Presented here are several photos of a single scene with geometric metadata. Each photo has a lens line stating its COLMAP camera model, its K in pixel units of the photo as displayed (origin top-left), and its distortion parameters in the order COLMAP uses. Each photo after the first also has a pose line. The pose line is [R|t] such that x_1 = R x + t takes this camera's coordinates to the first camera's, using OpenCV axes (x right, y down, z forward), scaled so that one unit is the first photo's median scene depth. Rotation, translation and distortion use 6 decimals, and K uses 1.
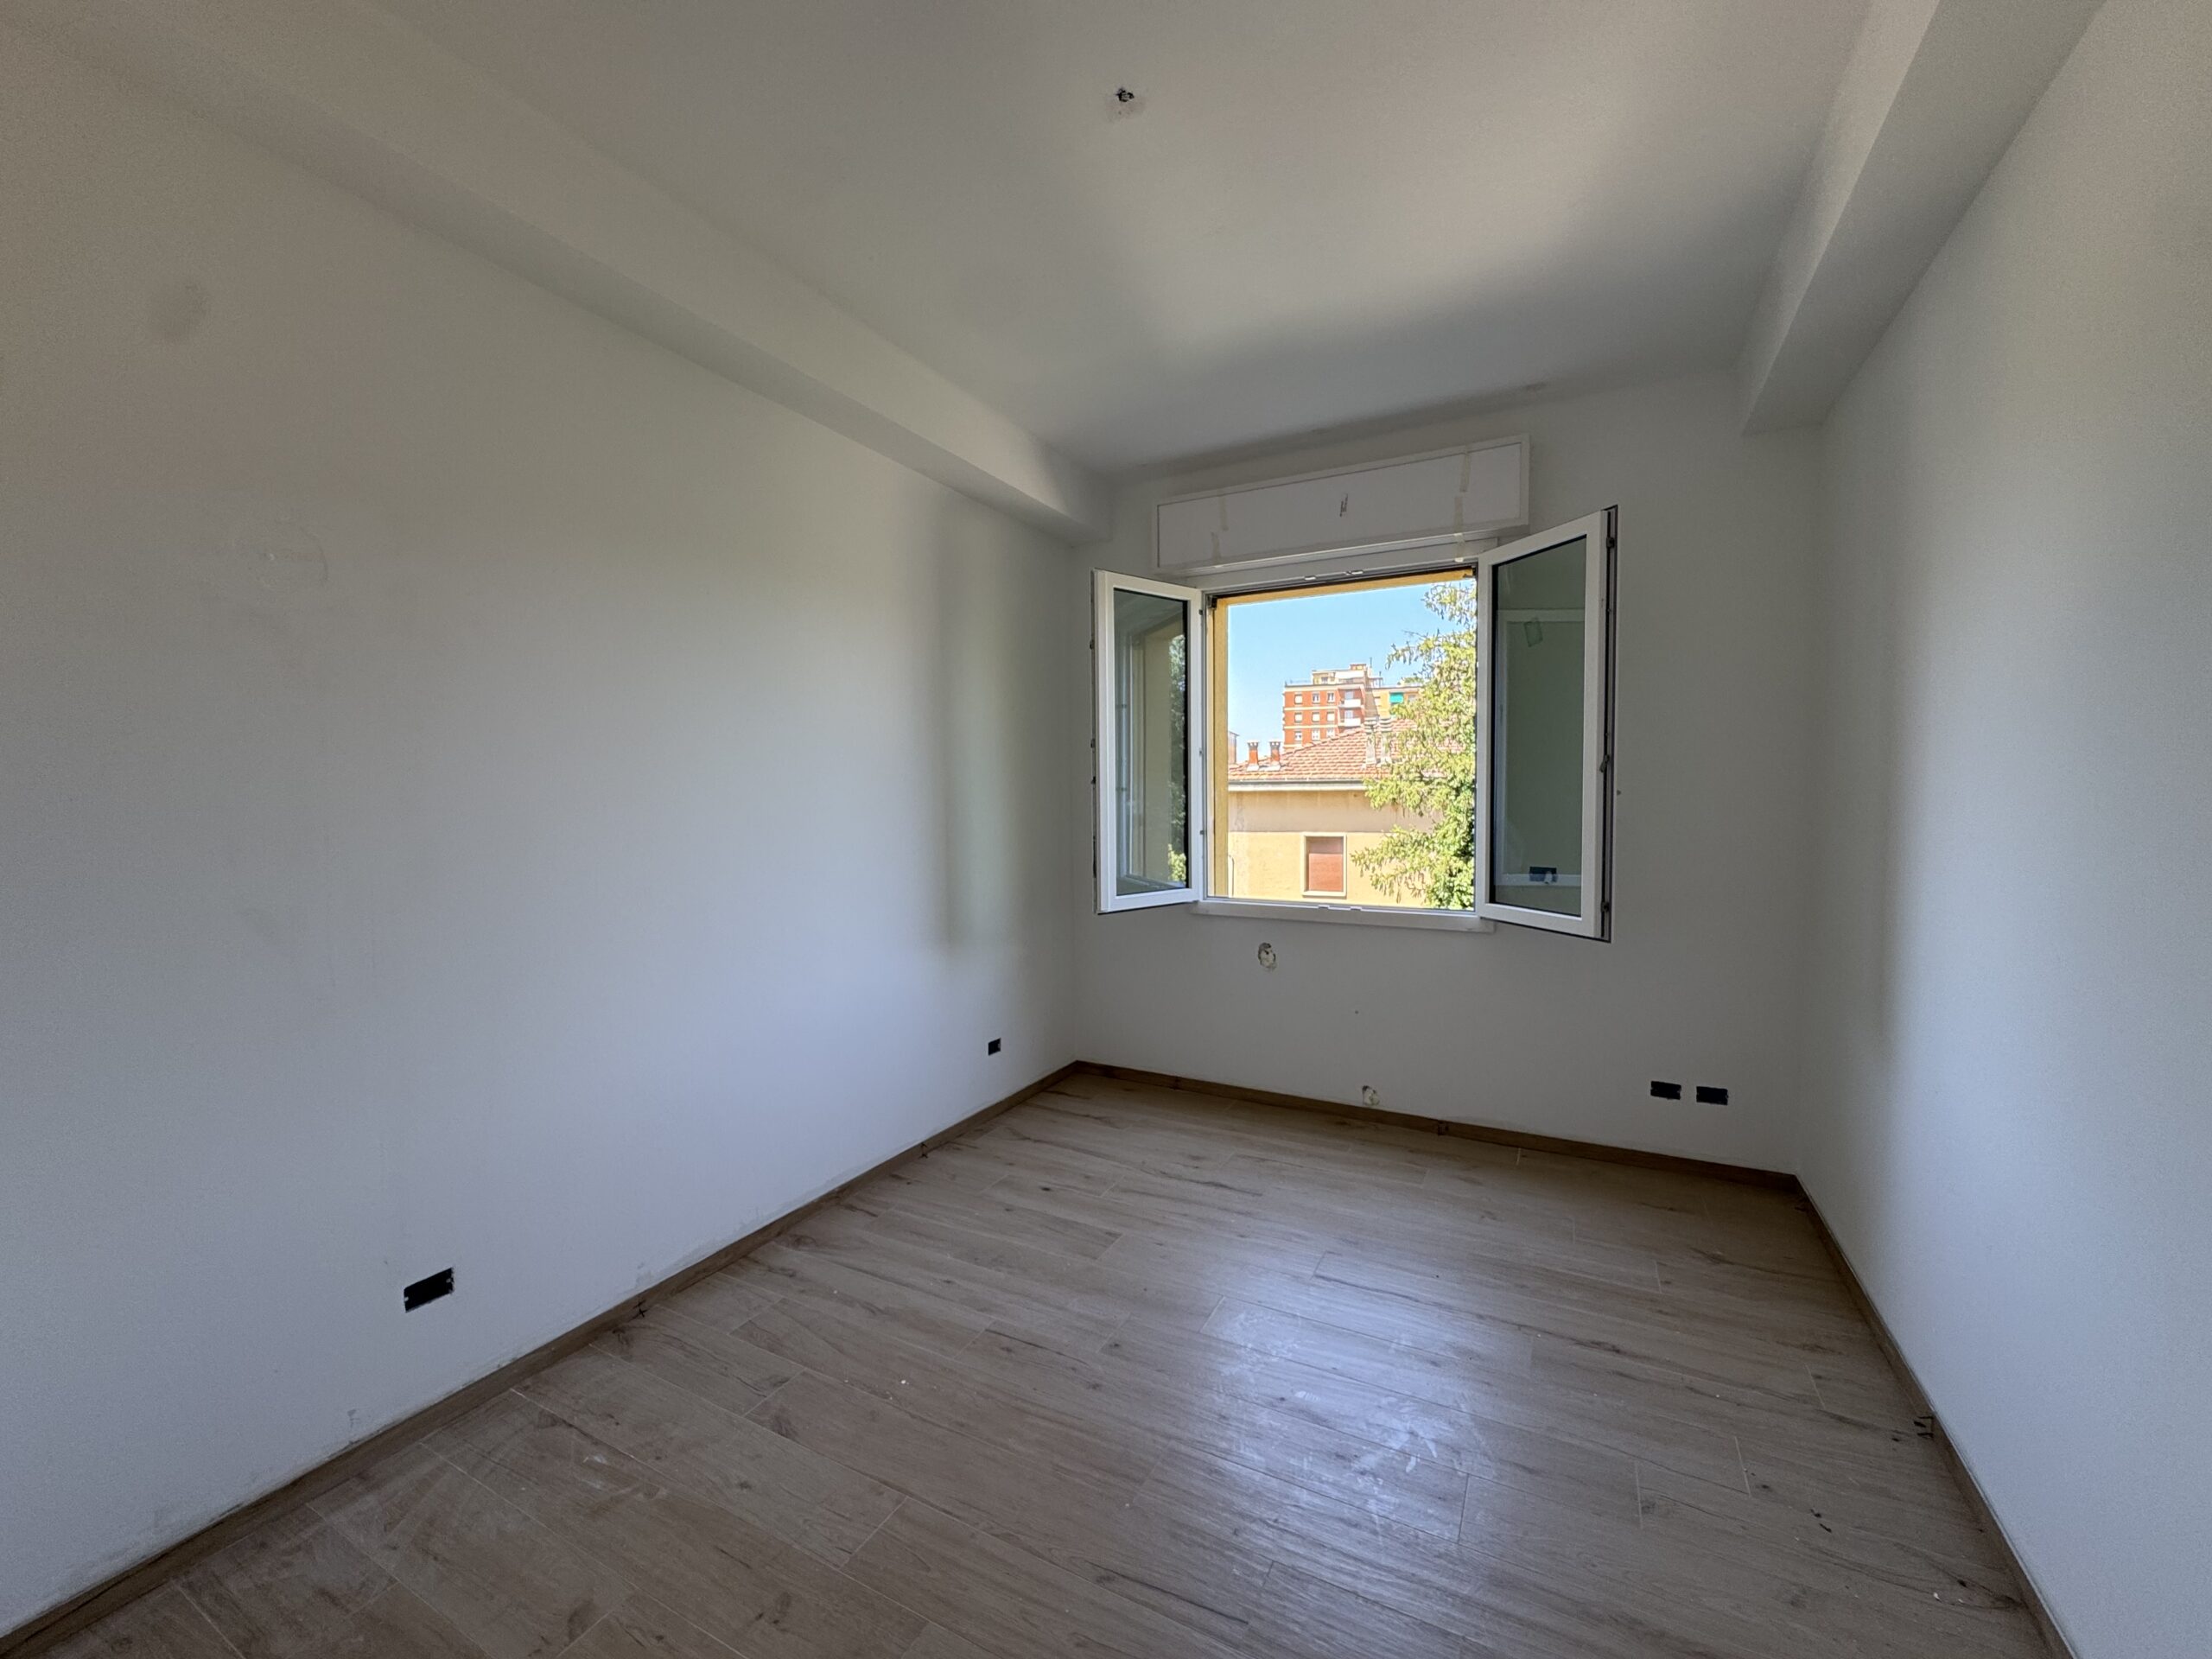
lens RADIAL K [[887.5, 0, 1100.8], [0, 887.5, 831.0], [0, 0, 1]] dist [-0.001359, 0.000948]
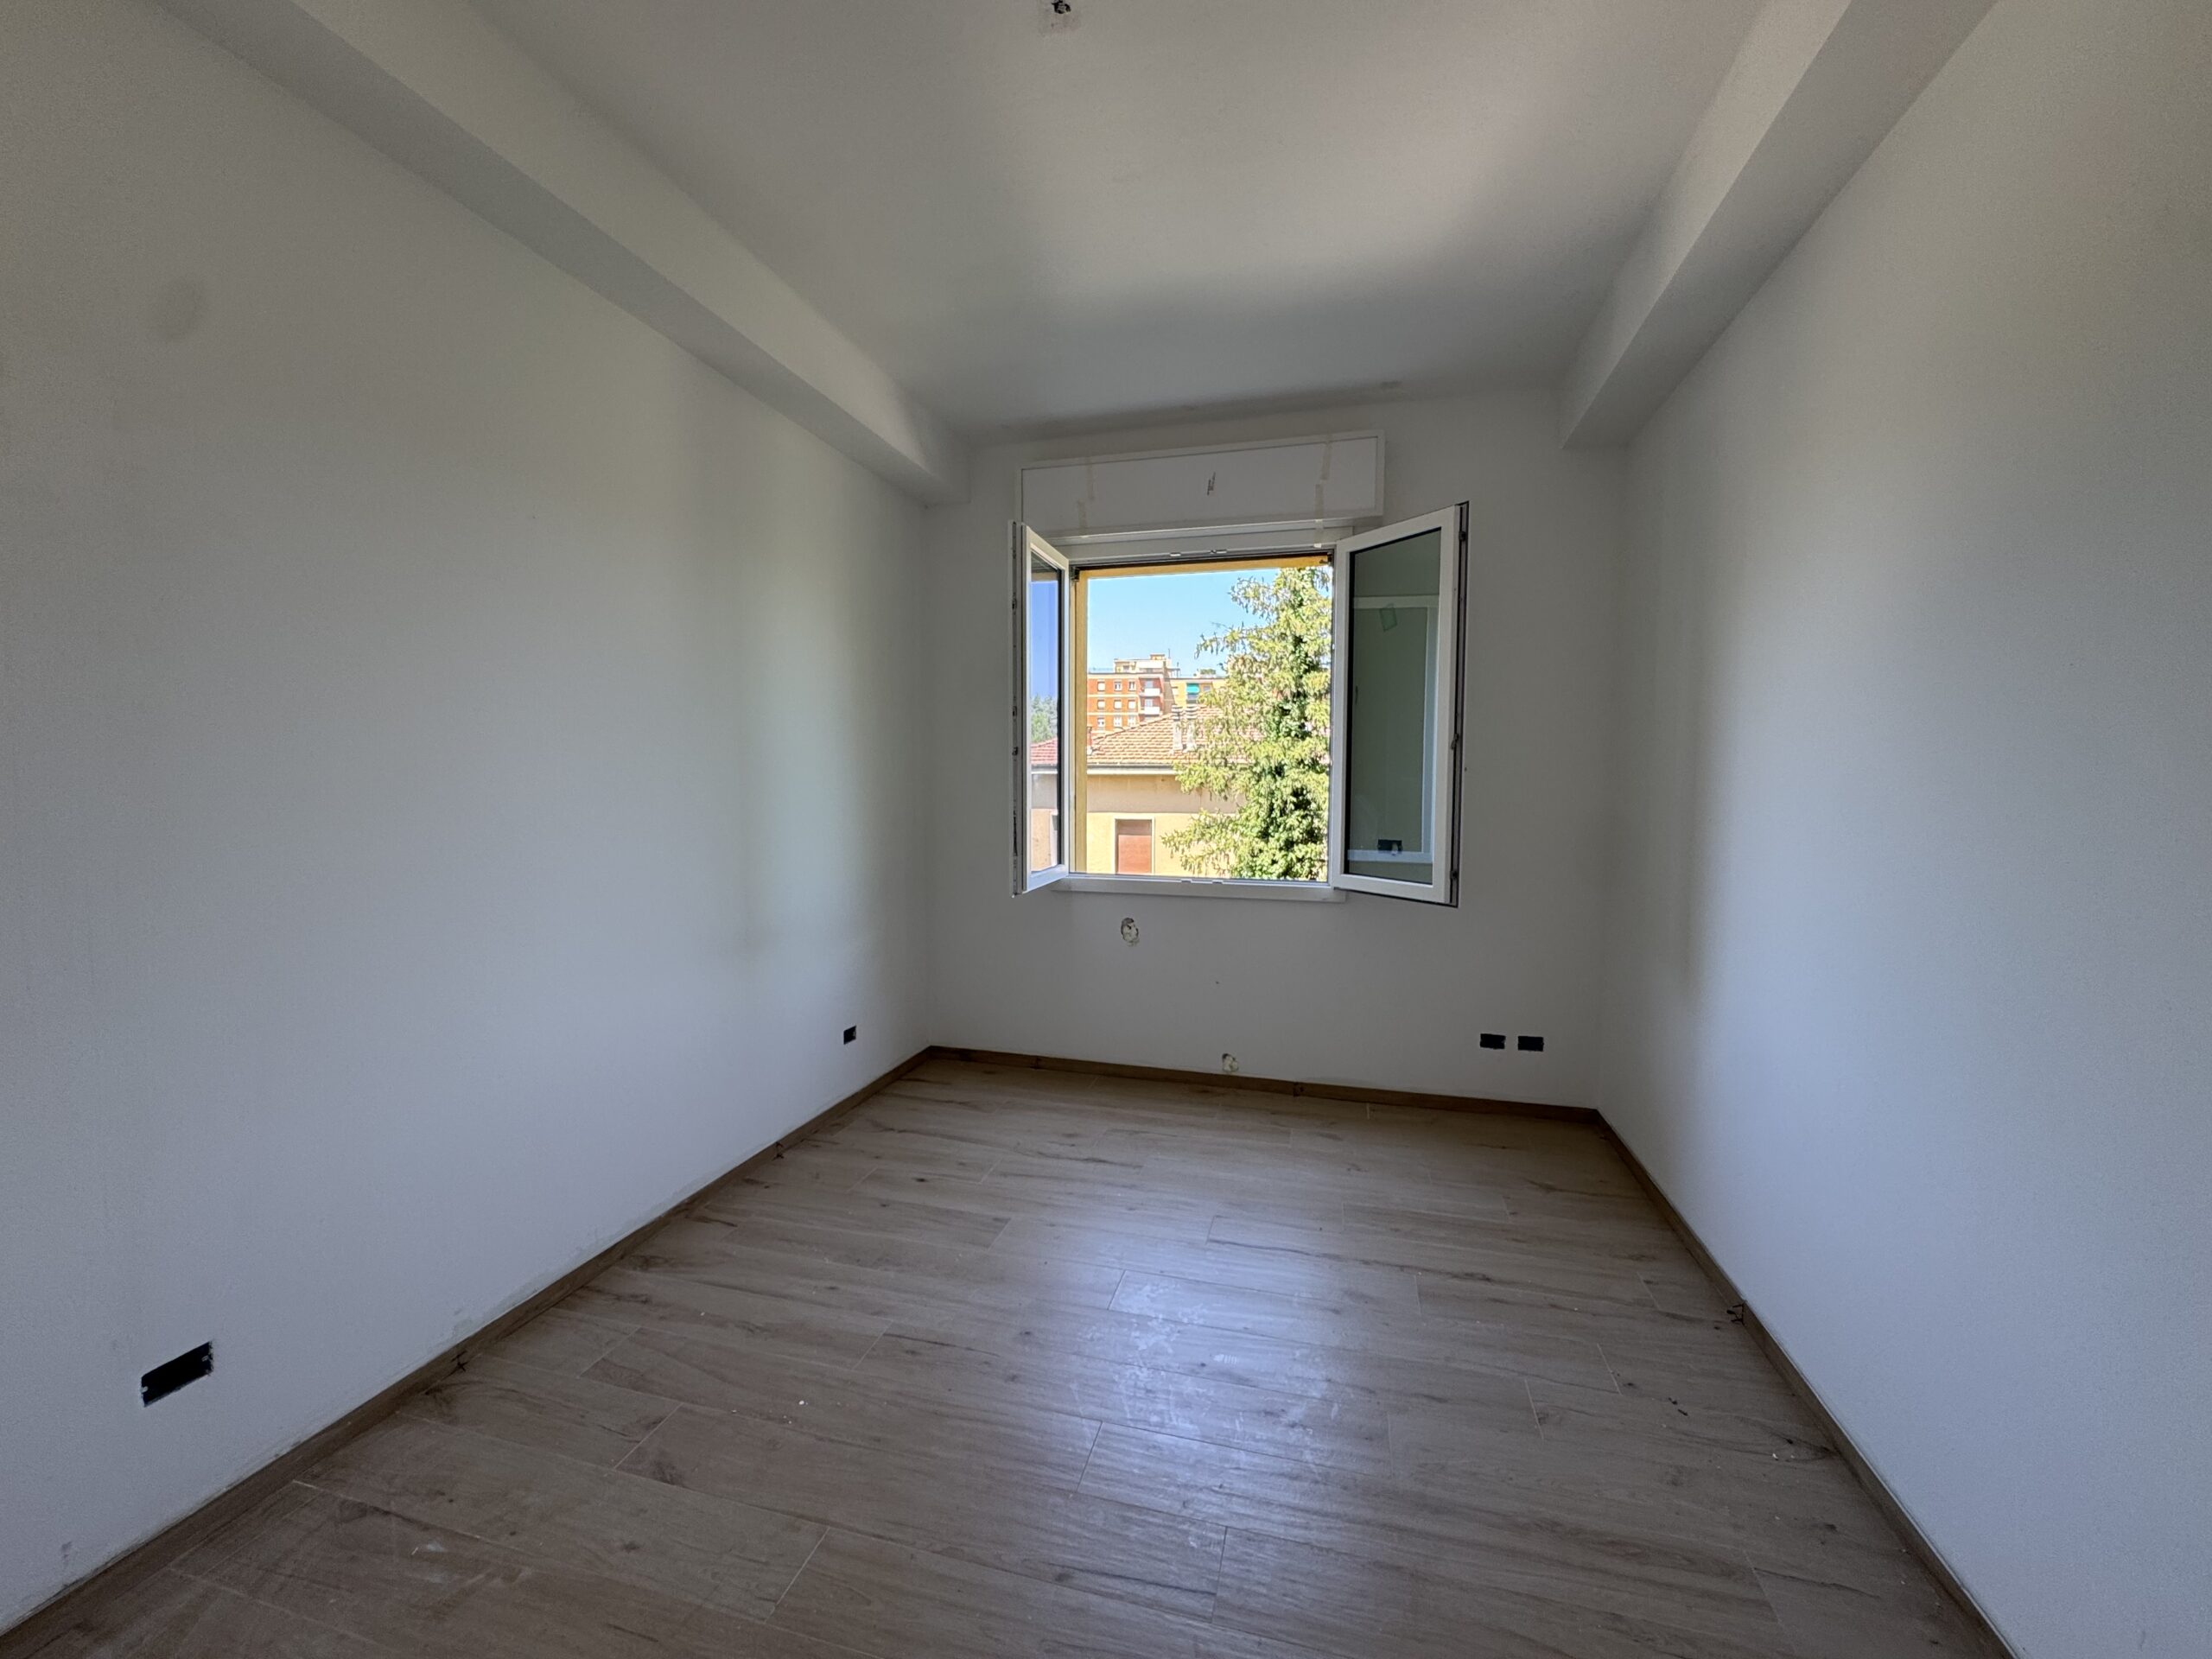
lens RADIAL K [[887.5, 0, 1101.9], [0, 887.5, 830.0], [0, 0, 1]] dist [-0.001359, 0.000948]
pose [[0.975382, -0.001649, 0.220515, -0.089595], [-0.001943, 0.999869, 0.016071, 0.014881], [-0.220513, -0.016104, 0.975251, 0.041679]]
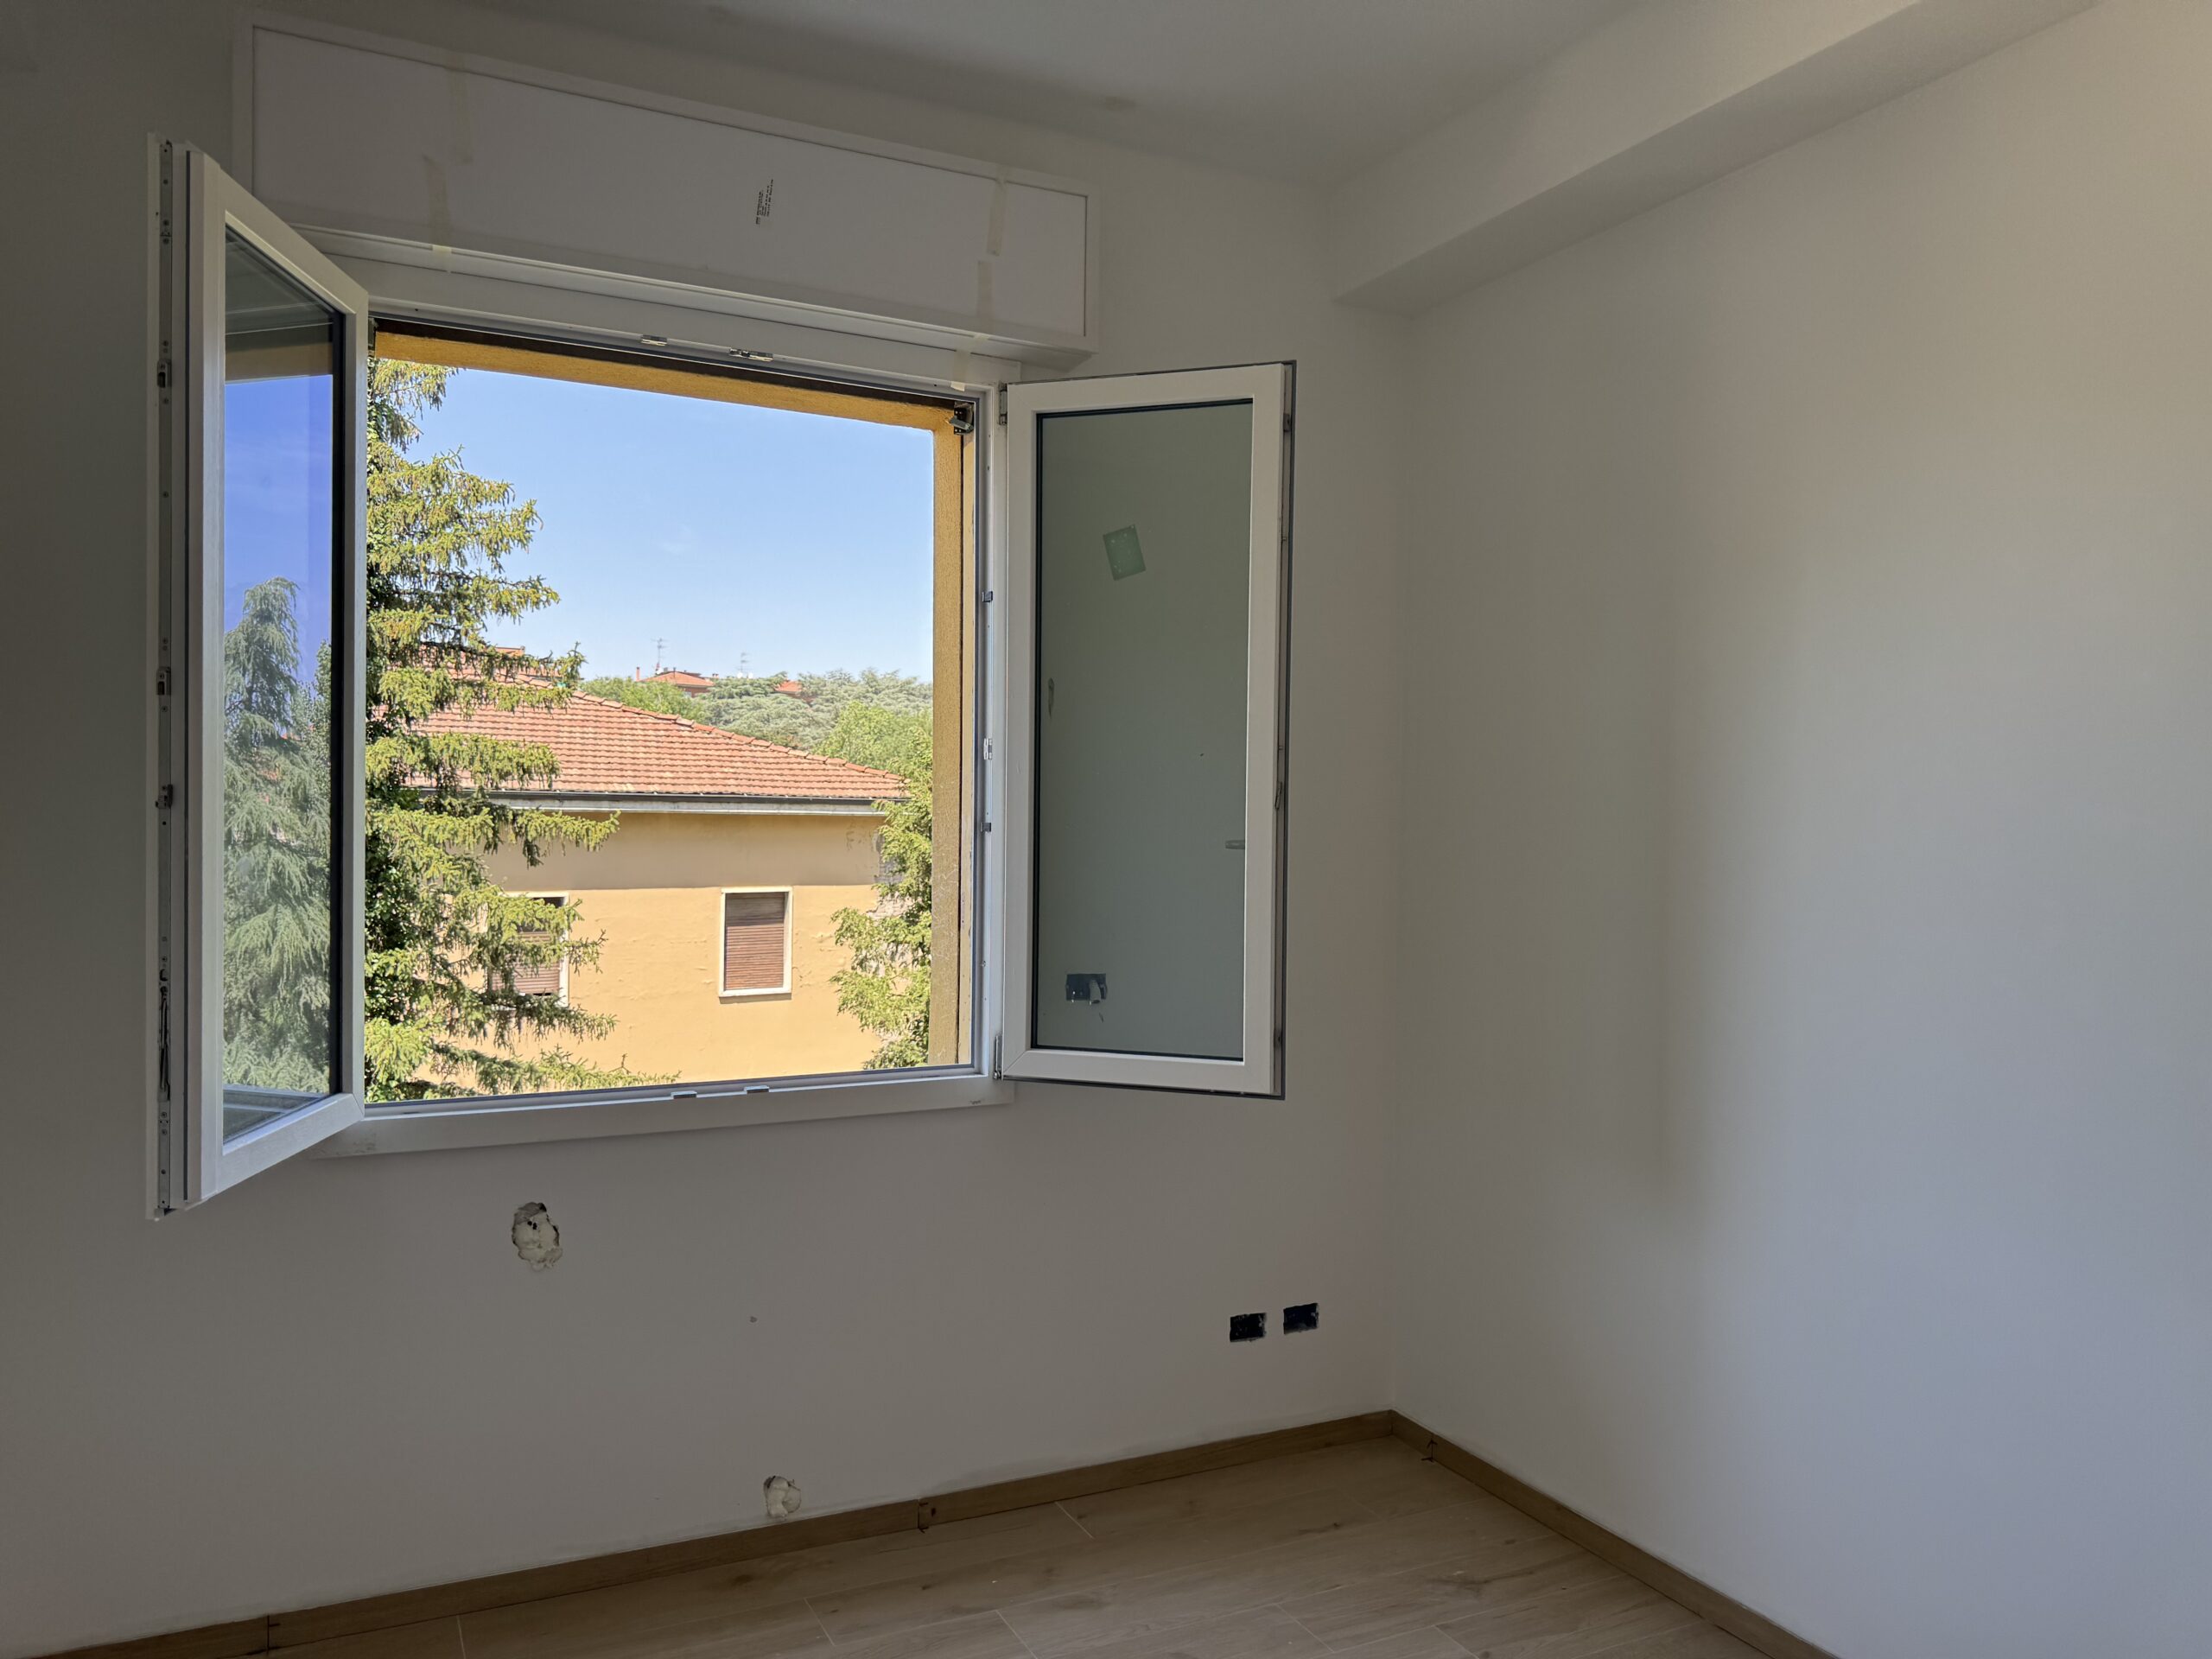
lens RADIAL K [[1580.0, 0, 1110.0], [0, 1580.0, 841.6], [0, 0, 1]] dist [0.043787, -0.013438]
pose [[0.584399, 0.000868, 0.811466, -0.350493], [0.019928, 0.999682, -0.015421, -0.031794], [-0.811222, 0.025183, 0.584196, 0.487094]]
